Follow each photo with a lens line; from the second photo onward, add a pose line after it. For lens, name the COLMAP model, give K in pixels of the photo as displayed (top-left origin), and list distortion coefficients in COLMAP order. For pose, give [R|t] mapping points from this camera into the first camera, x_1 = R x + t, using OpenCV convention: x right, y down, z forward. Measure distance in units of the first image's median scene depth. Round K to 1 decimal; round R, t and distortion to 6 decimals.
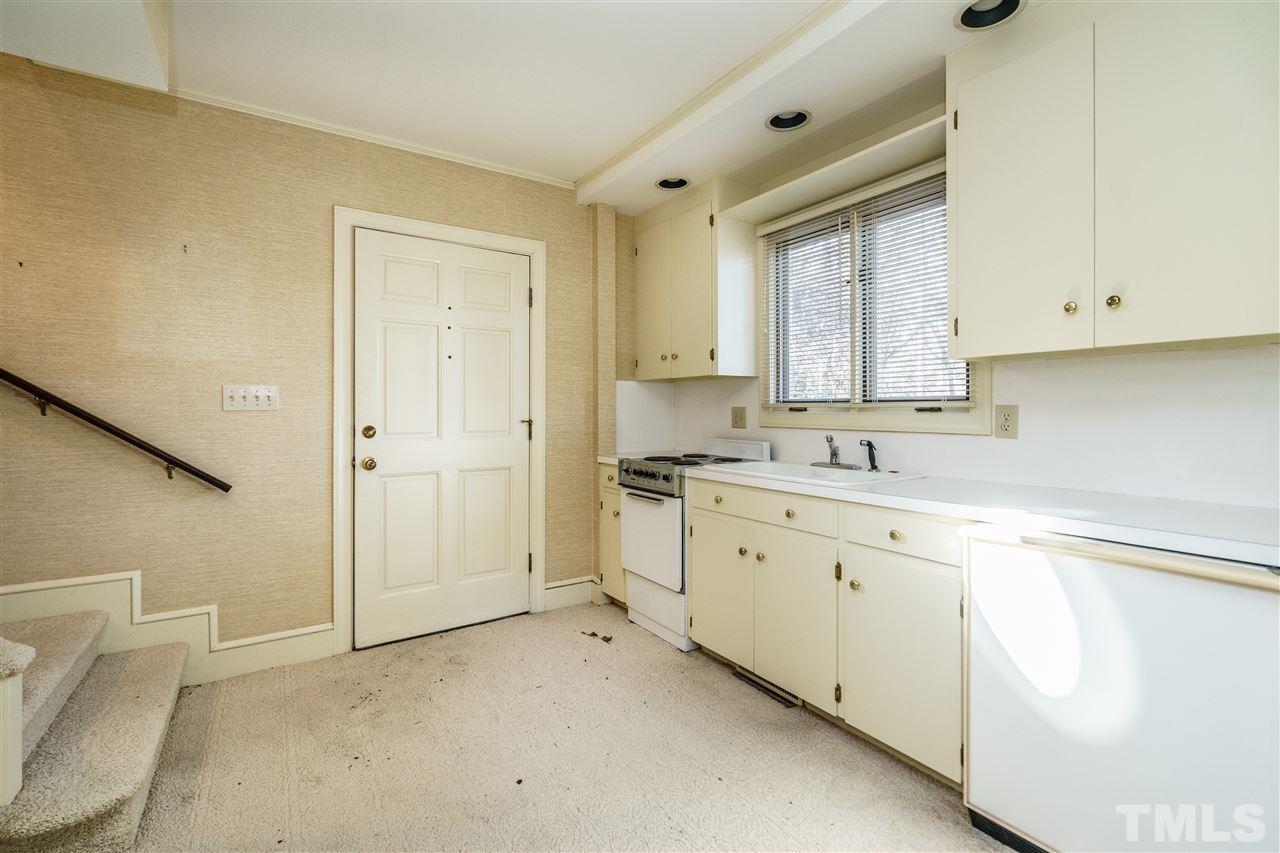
lens RADIAL K [[582.7, 0, 641.6], [0, 582.7, 416.7], [0, 0, 1]] dist [-0.006130, -0.001938]
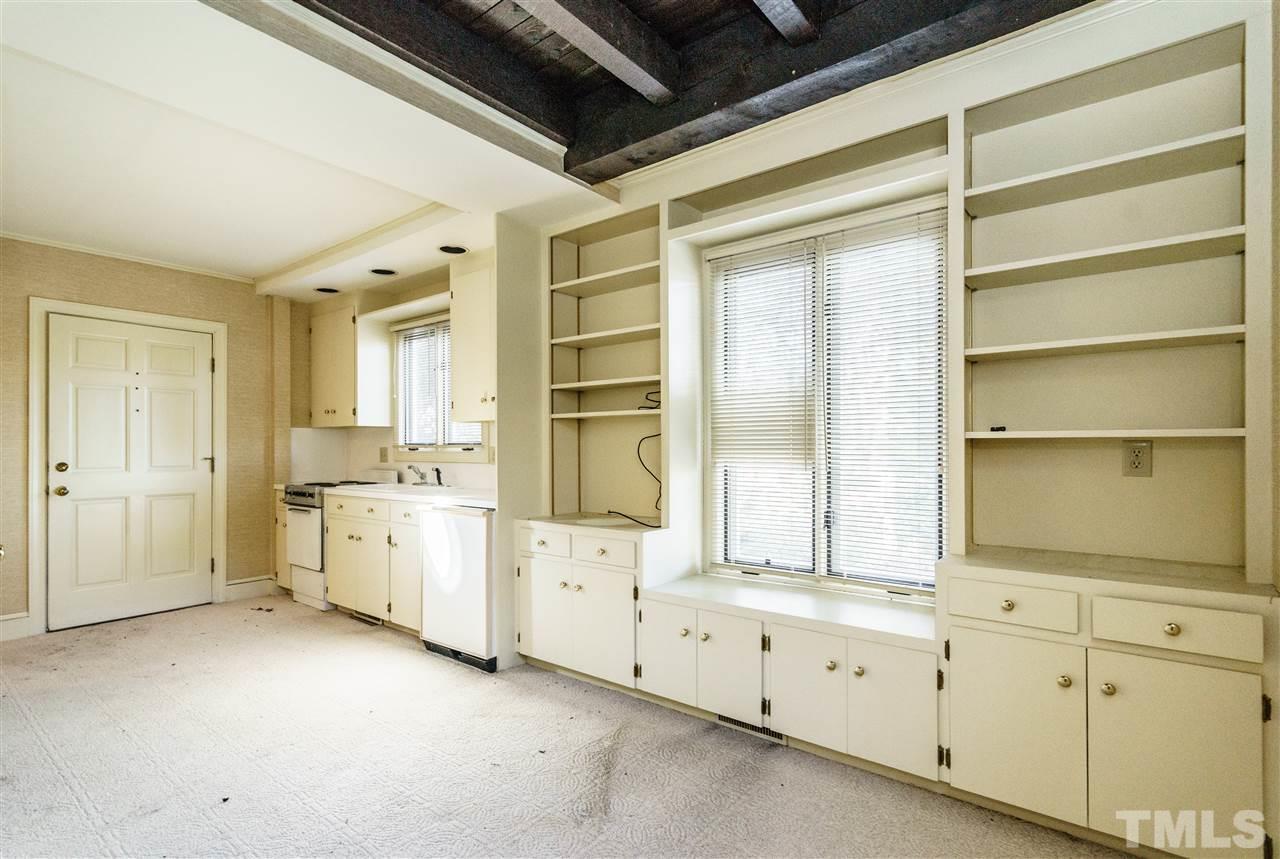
lens RADIAL K [[582.7, 0, 618.9], [0, 582.7, 449.6], [0, 0, 1]] dist [-0.006130, -0.001938]
pose [[0.943810, -0.004229, 0.330460, 0.279488], [0.007100, 0.999947, -0.007481, 0.004583], [-0.330411, 0.009407, 0.943790, -0.629841]]
